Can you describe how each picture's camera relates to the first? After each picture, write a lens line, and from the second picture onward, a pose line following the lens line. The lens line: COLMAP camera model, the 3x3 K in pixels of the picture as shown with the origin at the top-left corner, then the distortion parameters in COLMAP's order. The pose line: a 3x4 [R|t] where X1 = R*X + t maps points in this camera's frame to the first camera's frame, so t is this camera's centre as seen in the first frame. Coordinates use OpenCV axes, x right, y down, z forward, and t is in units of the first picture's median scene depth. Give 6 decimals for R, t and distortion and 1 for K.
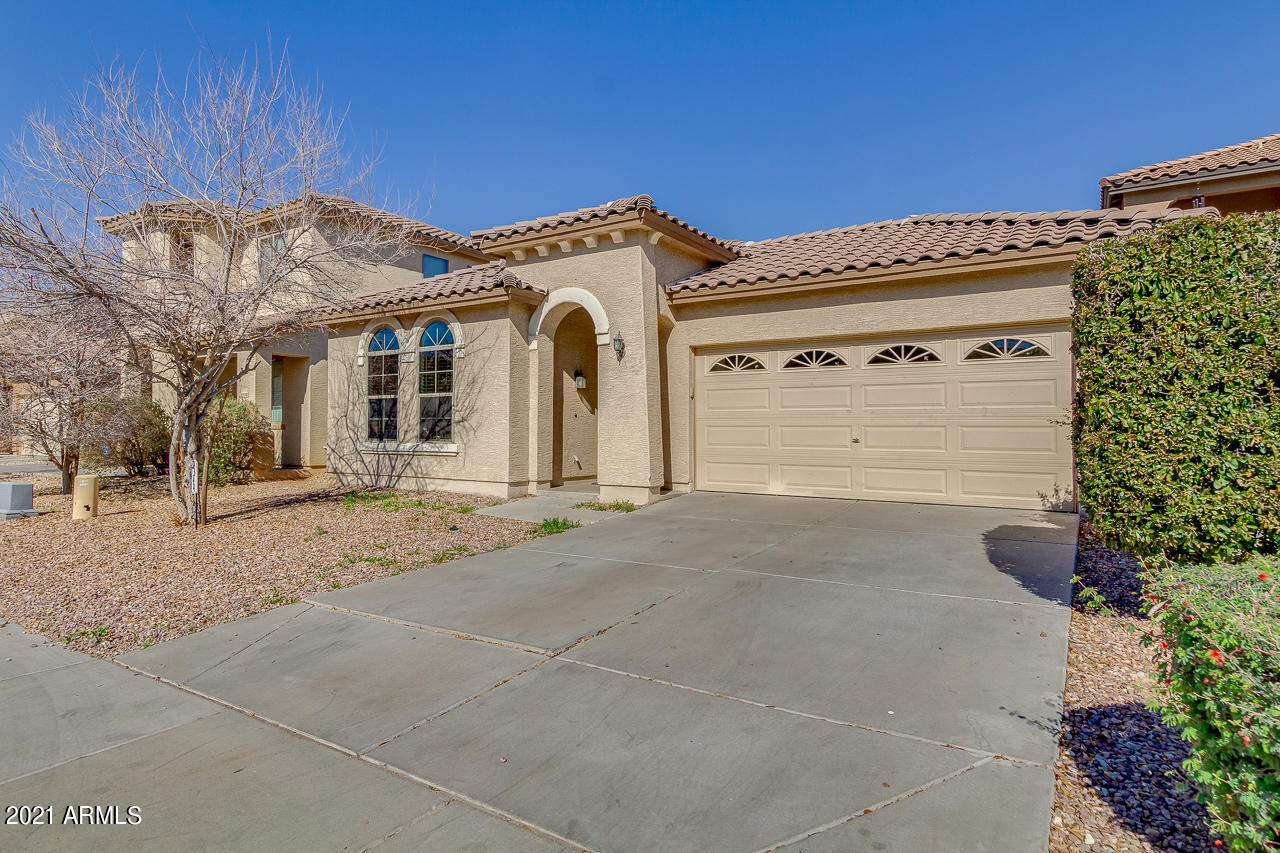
lens RADIAL K [[613.8, 0, 667.4], [0, 613.8, 432.9], [0, 0, 1]] dist [0.017747, -0.009331]
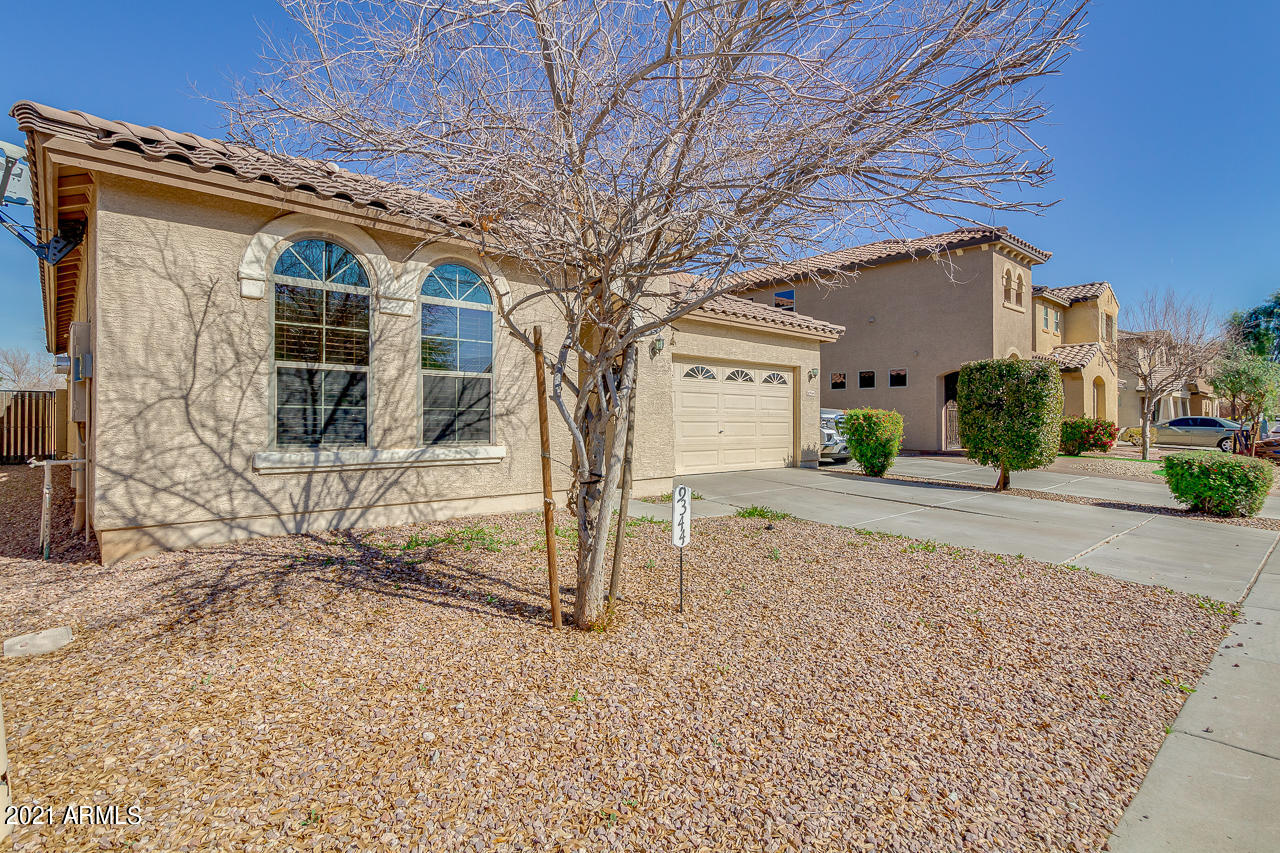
lens RADIAL K [[613.8, 0, 632.8], [0, 613.8, 425.7], [0, 0, 1]] dist [0.017747, -0.009331]
pose [[0.333253, -0.009334, 0.942791, -0.954663], [-0.002775, 0.999937, 0.010880, -0.013893], [-0.942833, -0.006242, 0.333206, 0.605178]]
